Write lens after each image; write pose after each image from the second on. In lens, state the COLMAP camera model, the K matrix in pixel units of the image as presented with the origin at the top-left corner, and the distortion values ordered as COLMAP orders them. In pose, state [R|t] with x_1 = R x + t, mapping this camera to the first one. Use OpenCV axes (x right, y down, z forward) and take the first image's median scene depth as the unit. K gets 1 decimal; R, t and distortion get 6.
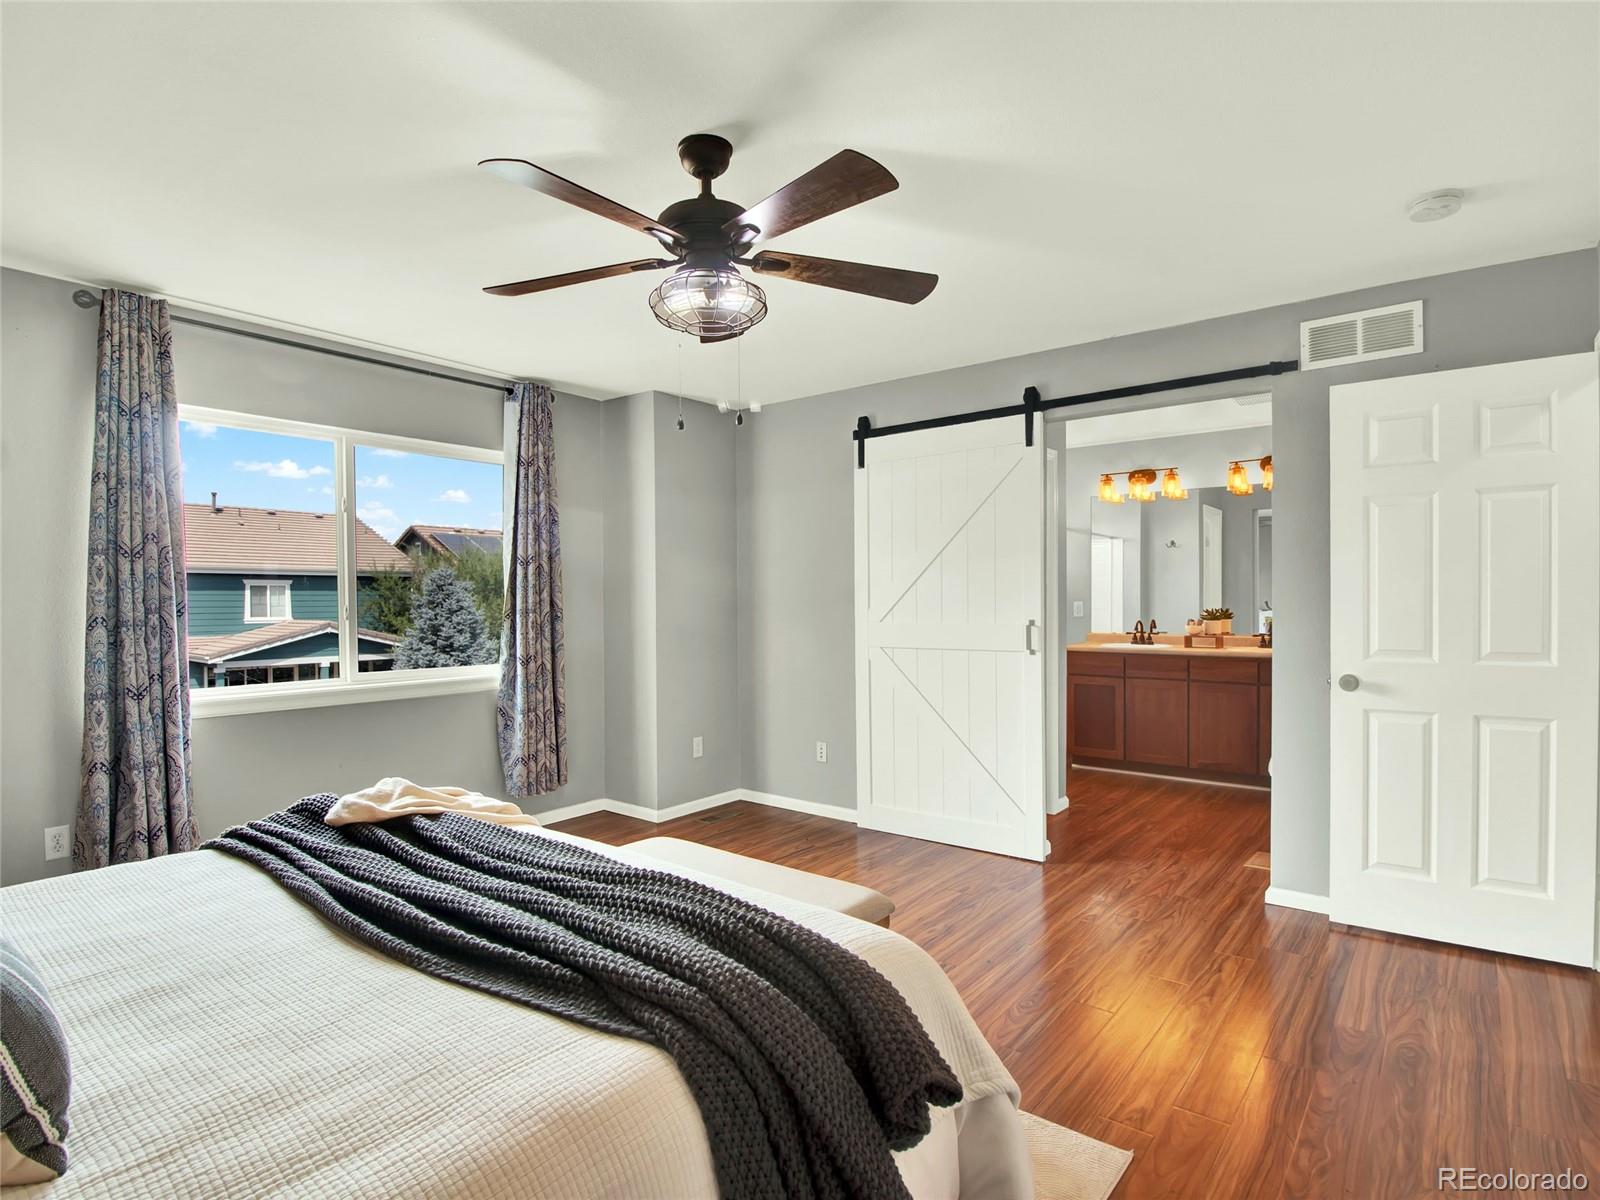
lens RADIAL K [[853.2, 0, 786.0], [0, 853.2, 603.3], [0, 0, 1]] dist [0.002241, -0.026682]
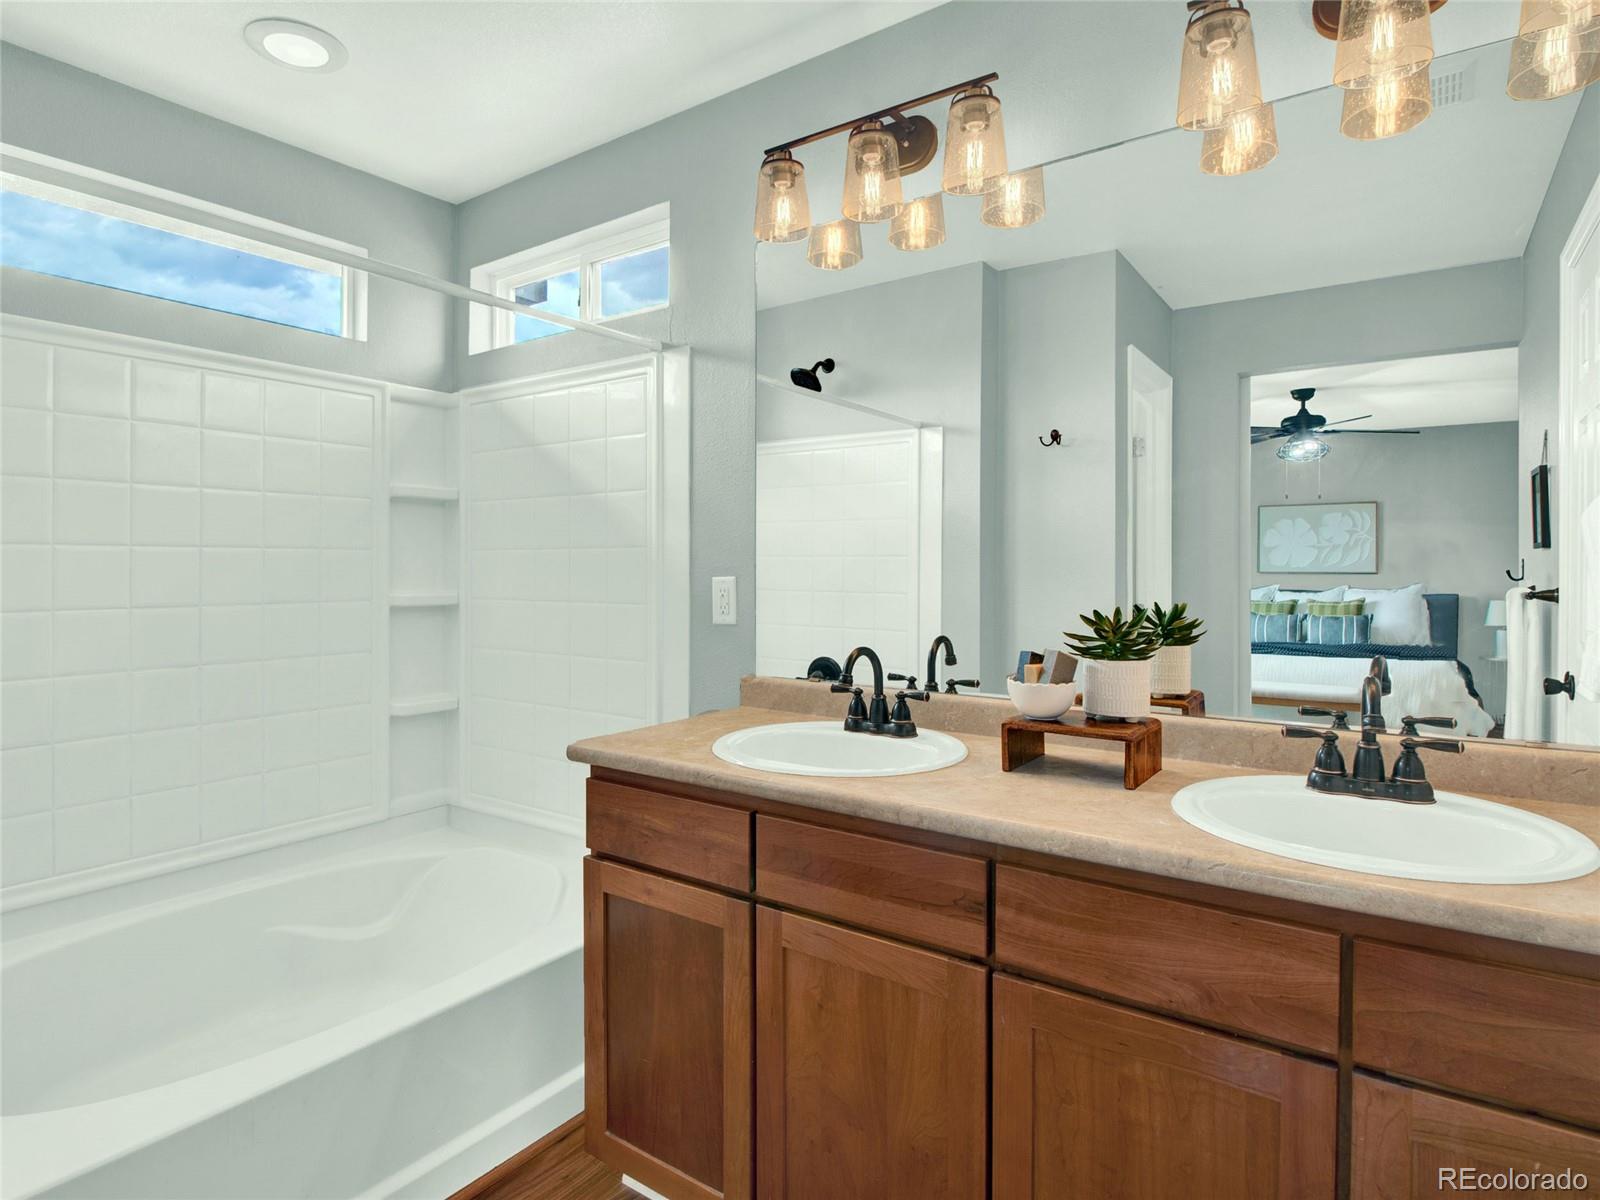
lens RADIAL K [[862.3, 0, 802.8], [0, 862.3, 583.8], [0, 0, 1]] dist [0.002539, -0.014314]
pose [[0.998194, 0.000937, 0.060074, 0.391372], [-0.001762, 0.999905, 0.013693, -0.004643], [-0.060055, -0.013775, 0.998100, 0.750929]]
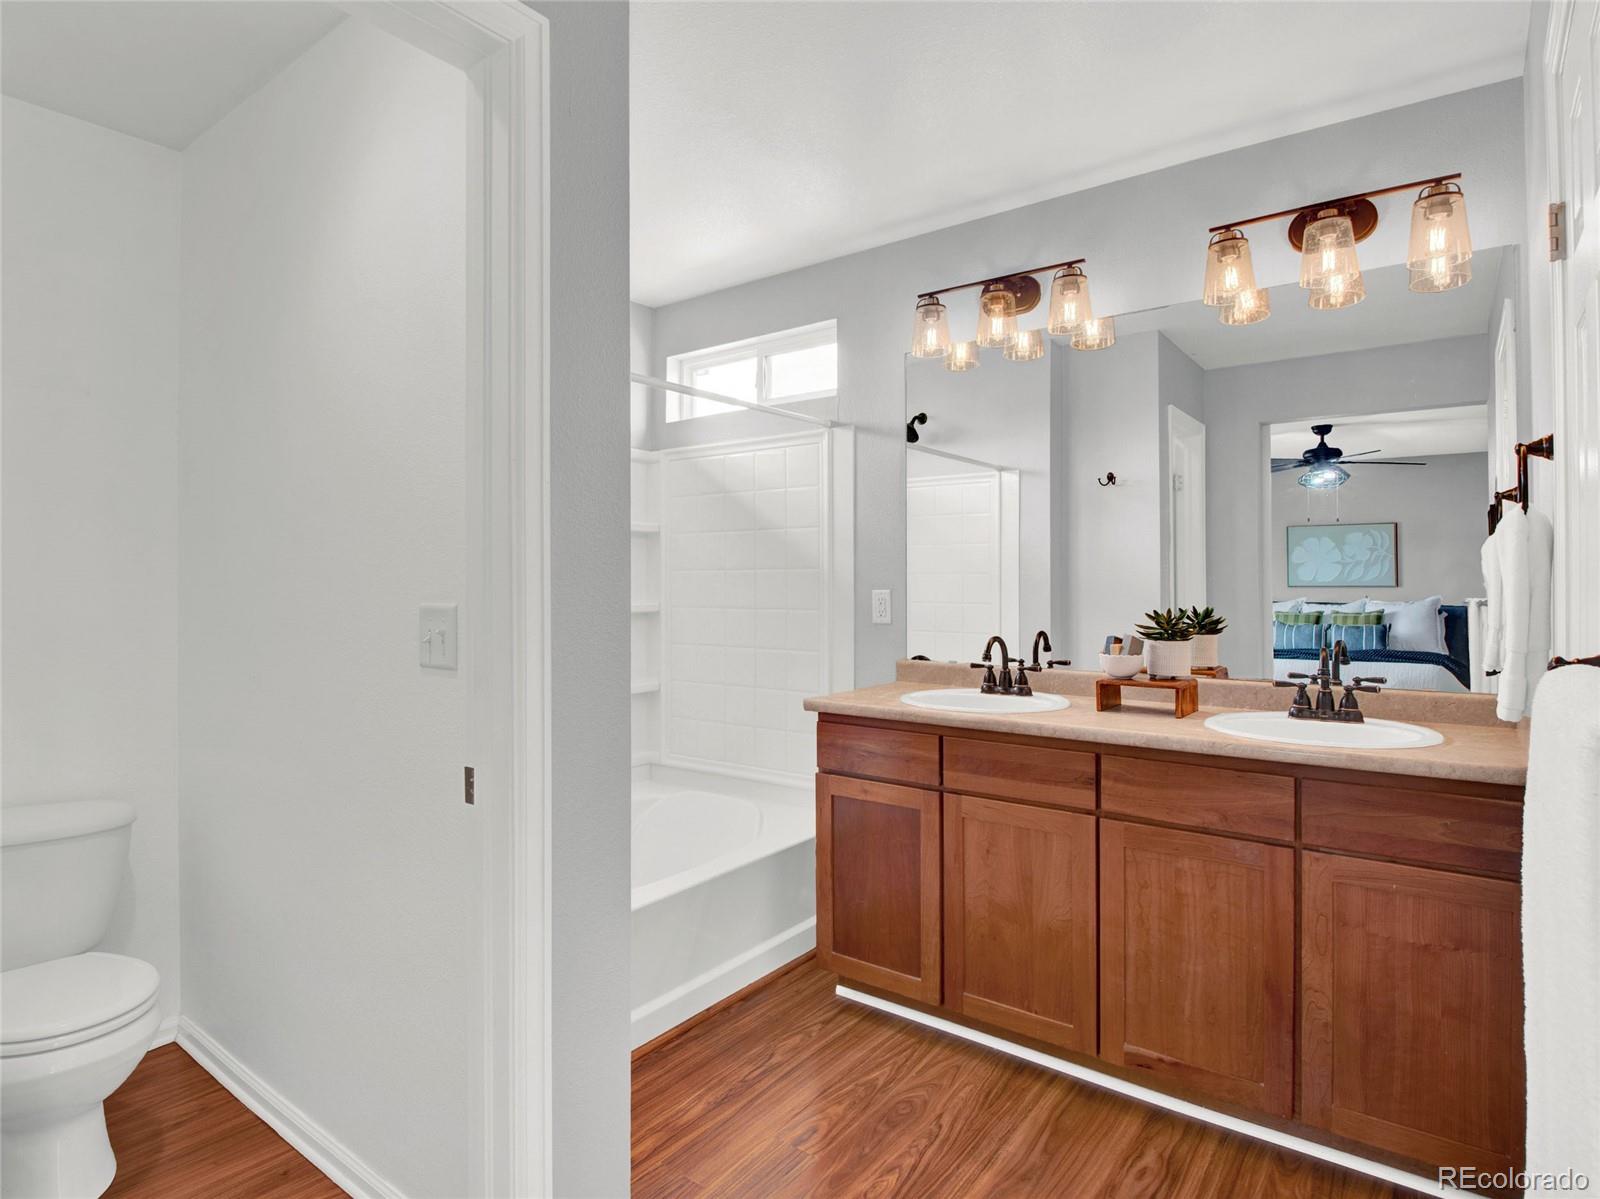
lens RADIAL K [[874.2, 0, 799.2], [0, 874.2, 583.6], [0, 0, 1]] dist [-0.018101, 0.000850]
pose [[0.999705, -0.000112, 0.024306, 0.320278], [0.000216, 0.999991, -0.004278, -0.003929], [-0.024305, 0.004282, 0.999695, 0.603956]]
